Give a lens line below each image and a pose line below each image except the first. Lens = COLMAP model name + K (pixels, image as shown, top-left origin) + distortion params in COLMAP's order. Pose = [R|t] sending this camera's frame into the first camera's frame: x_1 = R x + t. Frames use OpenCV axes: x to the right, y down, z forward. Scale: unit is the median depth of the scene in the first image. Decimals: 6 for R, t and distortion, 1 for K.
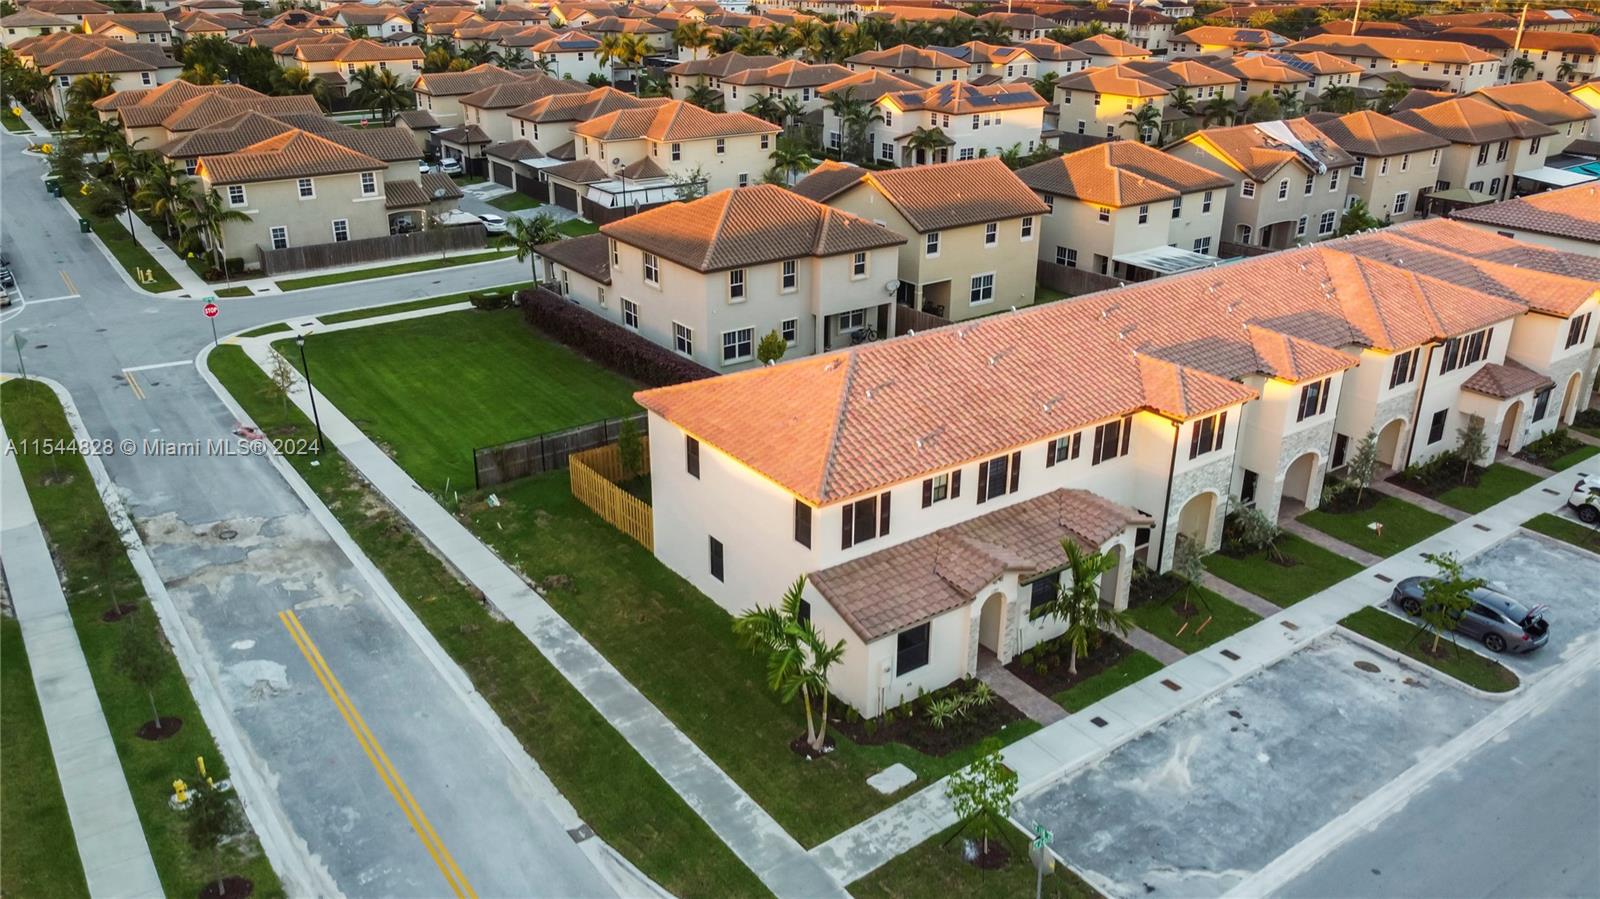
lens RADIAL K [[1204.6, 0, 796.7], [0, 1204.6, 449.0], [0, 0, 1]] dist [0.004107, -0.003079]
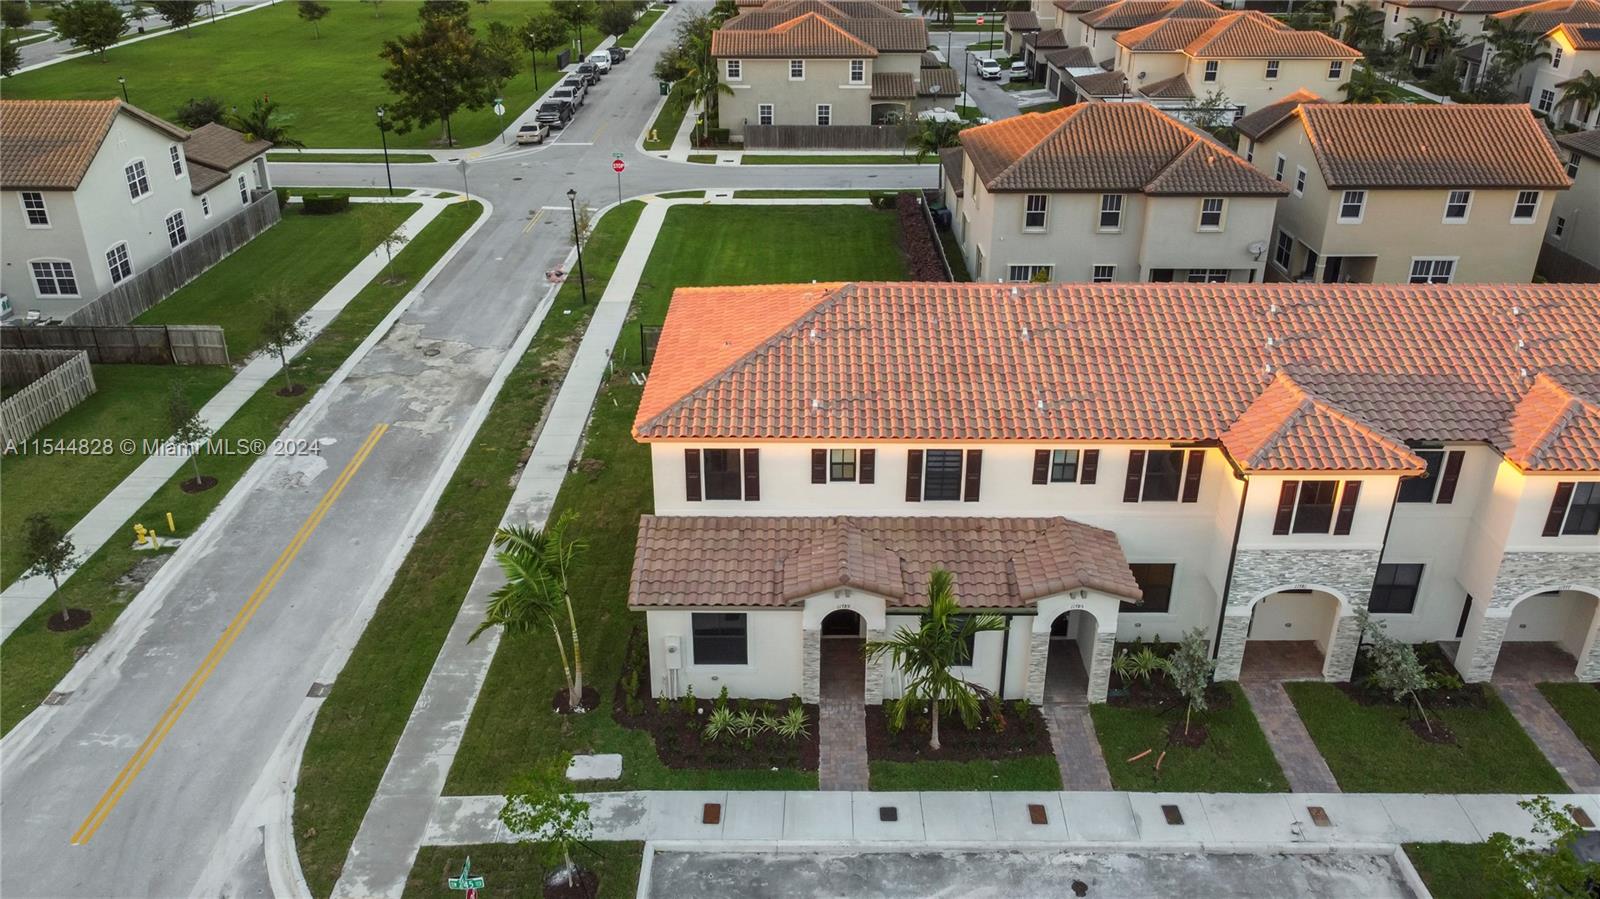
lens RADIAL K [[1204.6, 0, 799.7], [0, 1204.6, 451.0], [0, 0, 1]] dist [0.004107, -0.003079]
pose [[0.809446, 0.255489, -0.528699, 0.428412], [-0.222582, 0.966689, 0.126367, -0.059041], [0.543373, 0.015391, 0.839350, 0.263004]]
